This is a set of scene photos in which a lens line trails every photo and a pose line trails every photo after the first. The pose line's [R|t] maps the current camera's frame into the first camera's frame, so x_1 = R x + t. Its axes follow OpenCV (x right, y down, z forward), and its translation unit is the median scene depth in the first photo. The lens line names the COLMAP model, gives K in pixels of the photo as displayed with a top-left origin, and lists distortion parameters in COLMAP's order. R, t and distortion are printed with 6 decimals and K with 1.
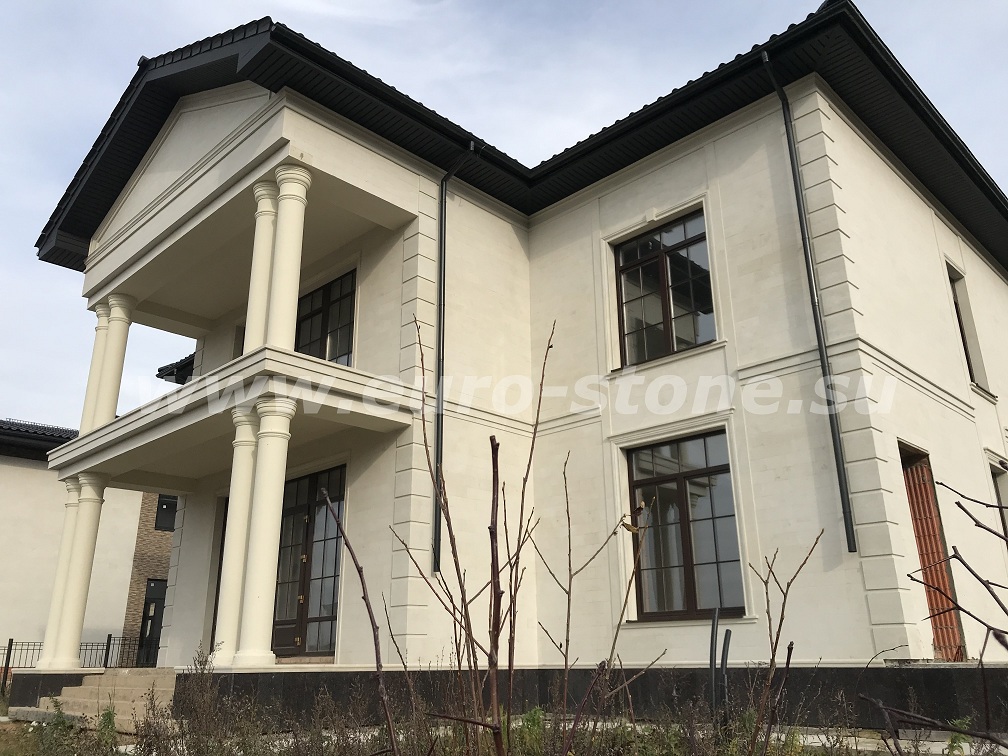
lens RADIAL K [[821.1, 0, 504.0], [0, 821.1, 378.0], [0, 0, 1]] dist [0.015168, 0.001027]
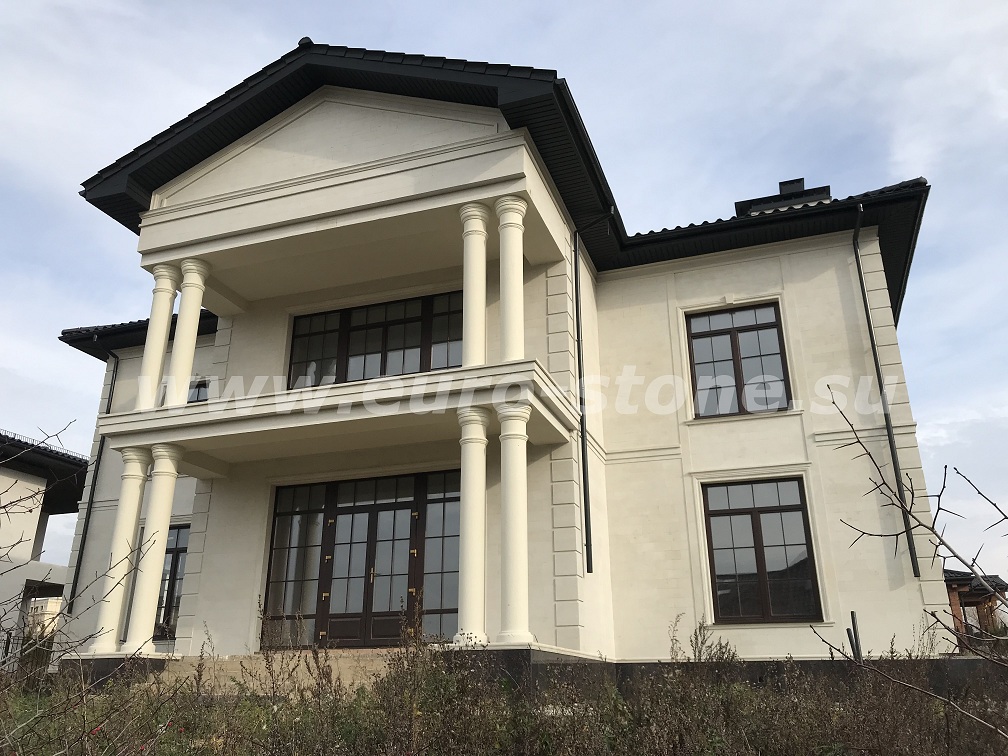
lens RADIAL K [[821.1, 0, 504.0], [0, 821.1, 378.0], [0, 0, 1]] dist [0.015168, 0.001027]
pose [[0.903847, 0.157322, 0.397883, -0.626219], [-0.143516, 0.987547, -0.064457, 0.051707], [-0.403069, 0.001157, 0.915169, -0.003616]]
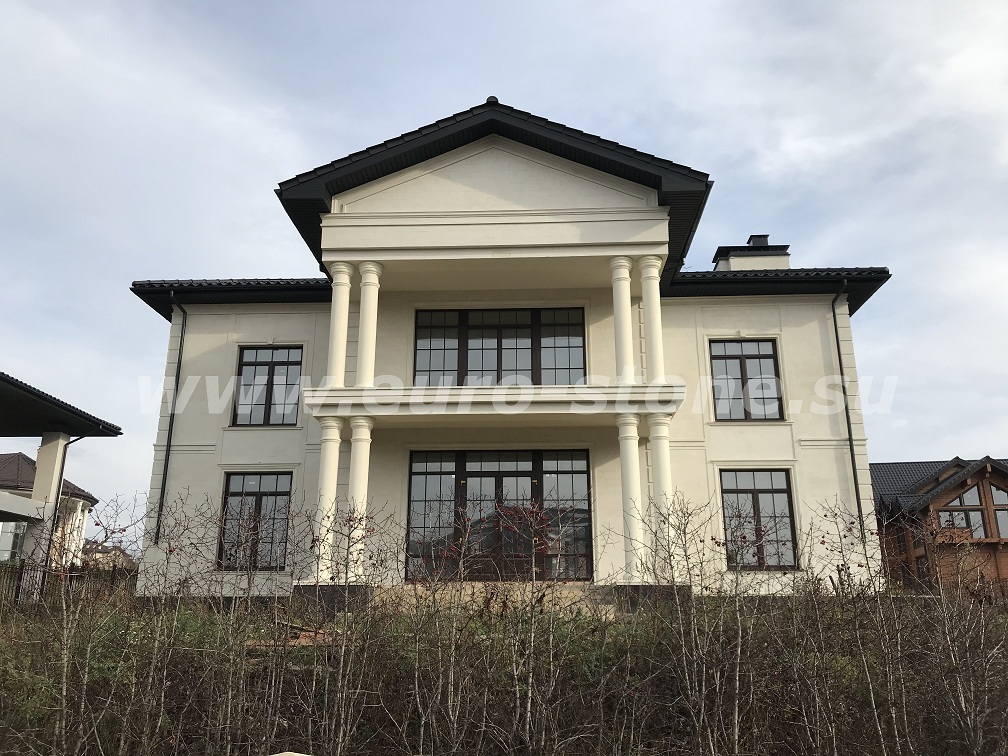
lens RADIAL K [[810.4, 0, 504.0], [0, 810.4, 378.0], [0, 0, 1]] dist [0.050426, -0.007255]
pose [[0.748020, 0.202392, 0.632063, -1.255222], [-0.225393, 0.973233, -0.044895, 0.078285], [-0.624231, -0.108881, 0.773615, 0.007526]]
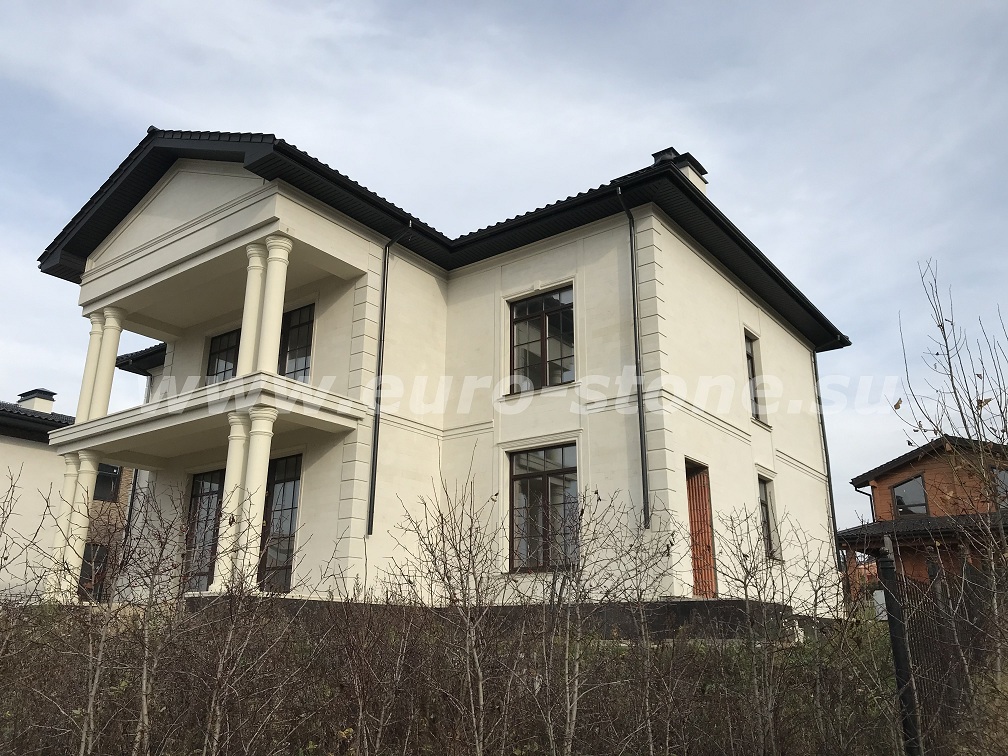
lens RADIAL K [[810.4, 0, 504.0], [0, 810.4, 378.0], [0, 0, 1]] dist [0.050426, -0.007255]
pose [[0.991117, 0.057029, 0.120147, -0.033887], [-0.059178, 0.998144, 0.014389, -0.059595], [-0.119103, -0.021371, 0.992652, -0.368976]]
